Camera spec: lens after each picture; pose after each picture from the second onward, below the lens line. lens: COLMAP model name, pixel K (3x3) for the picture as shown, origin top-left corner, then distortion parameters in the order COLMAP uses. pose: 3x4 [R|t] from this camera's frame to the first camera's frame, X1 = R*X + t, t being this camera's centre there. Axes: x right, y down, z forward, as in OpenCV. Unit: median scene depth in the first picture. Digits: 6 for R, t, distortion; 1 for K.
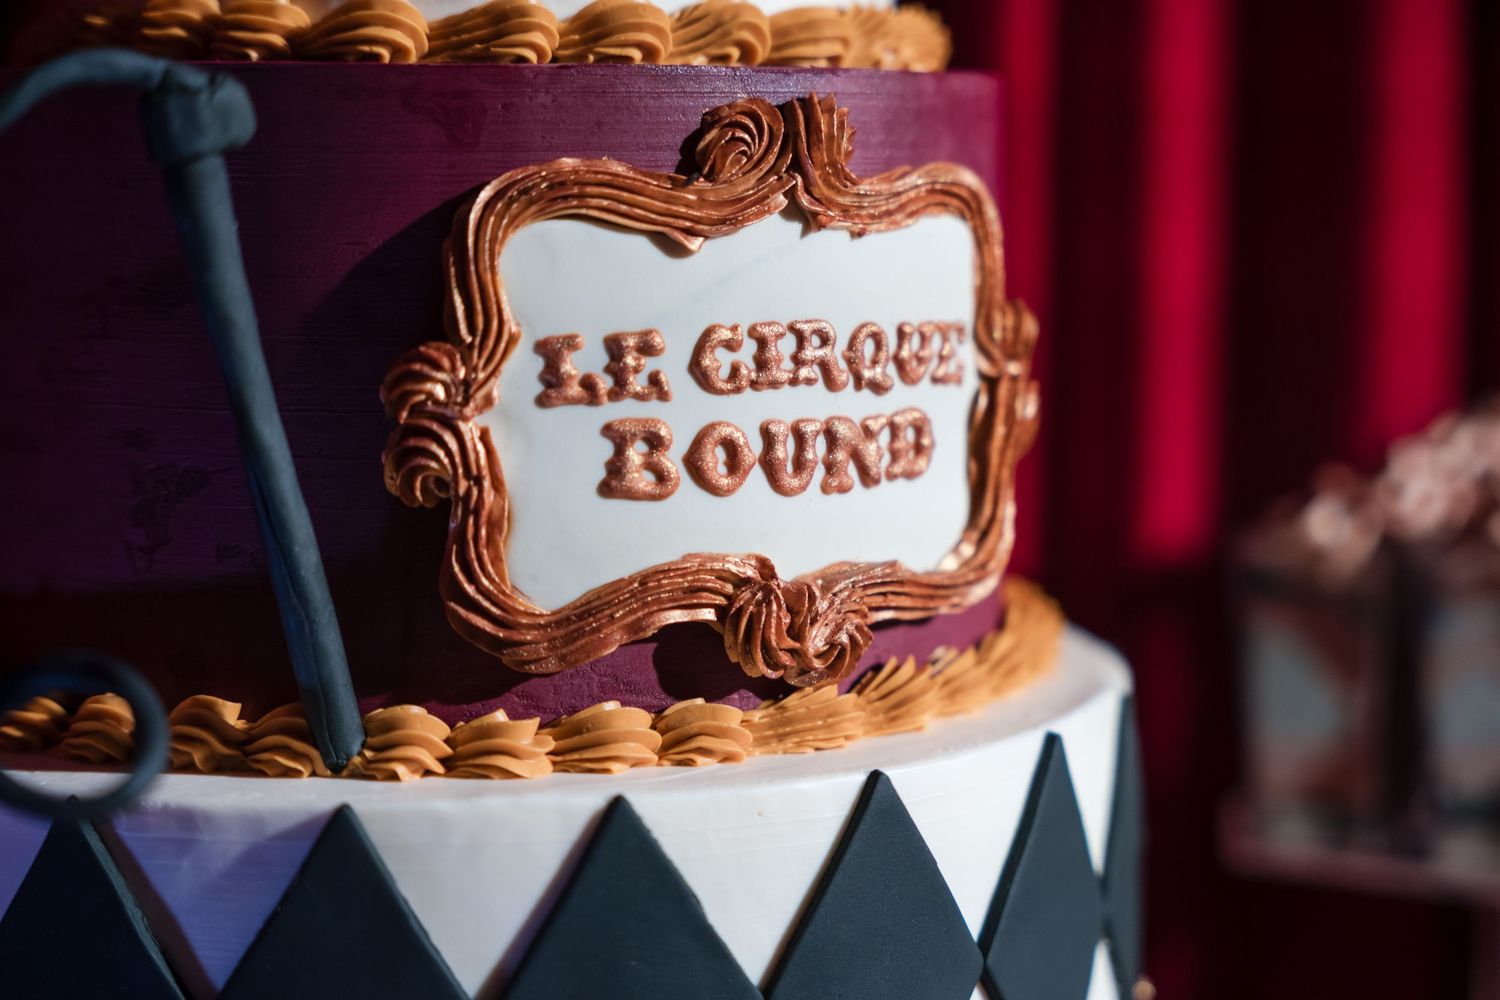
lens RADIAL K [[3034.9, 0, 746.2], [0, 3034.9, 492.6], [0, 0, 1]] dist [0.032157, 0.000000]
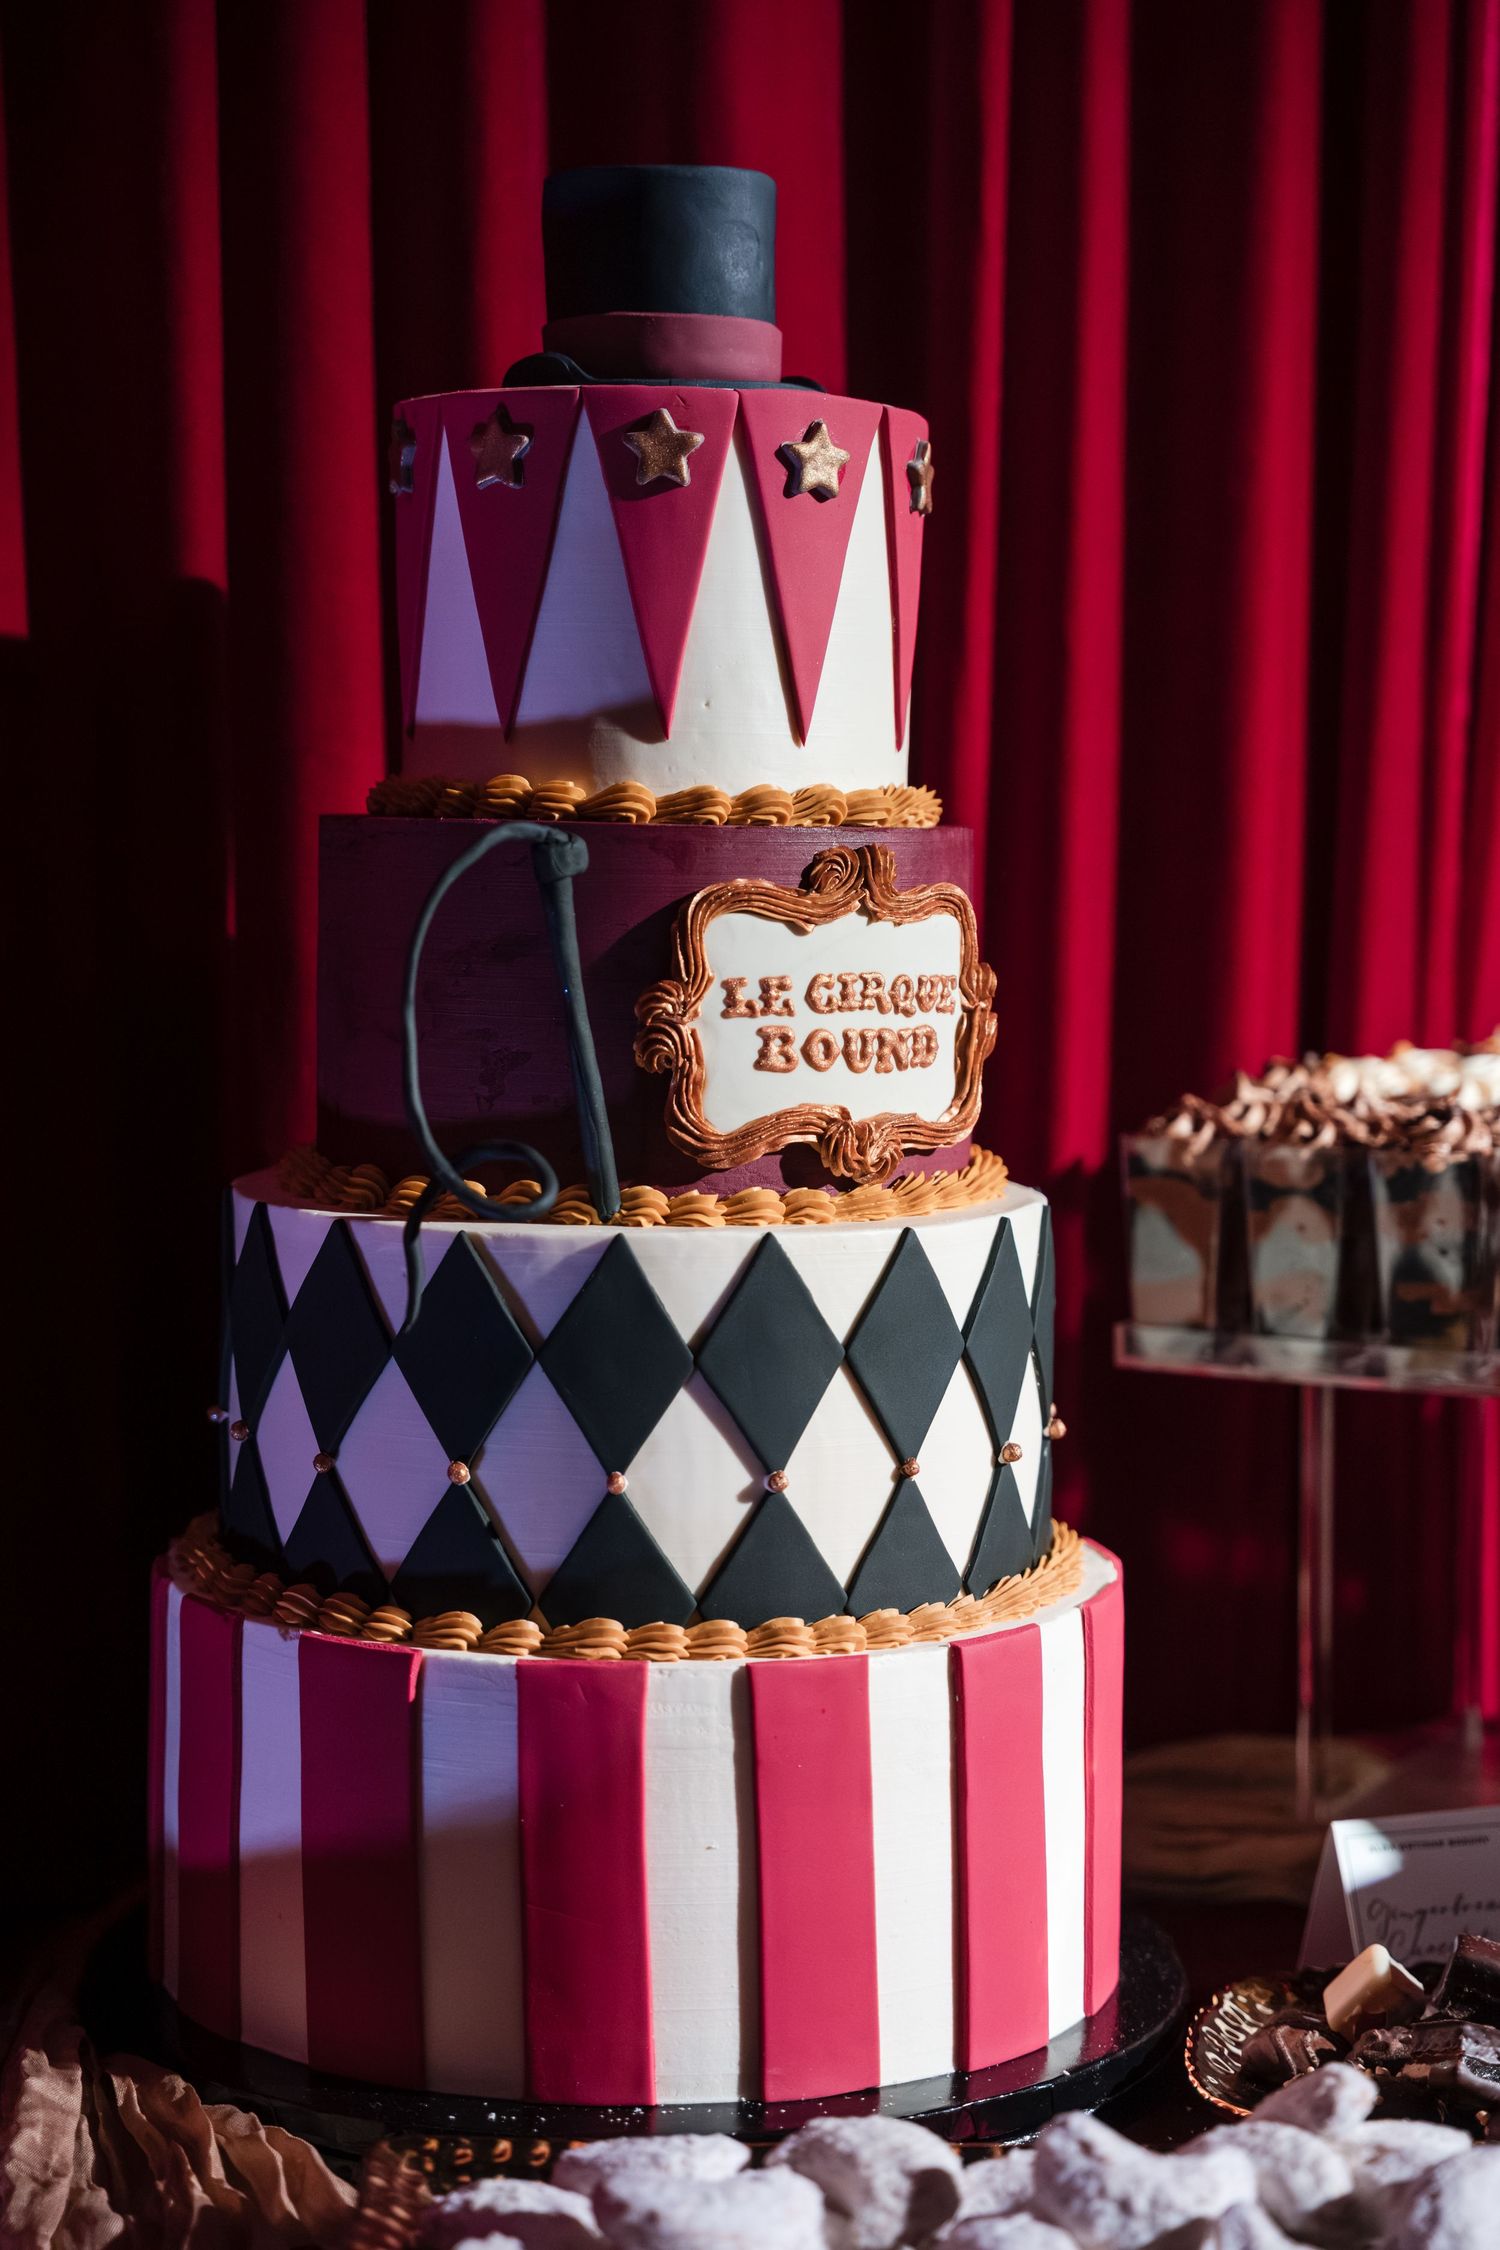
lens RADIAL K [[3842.2, 0, 753.6], [0, 3842.2, 1132.4], [0, 0, 1]] dist [0.008031, 0.000000]
pose [[0.998456, 0.014480, 0.053625, -0.165611], [-0.013096, 0.999575, -0.026059, 0.094833], [-0.053980, 0.025316, 0.998221, -1.216115]]
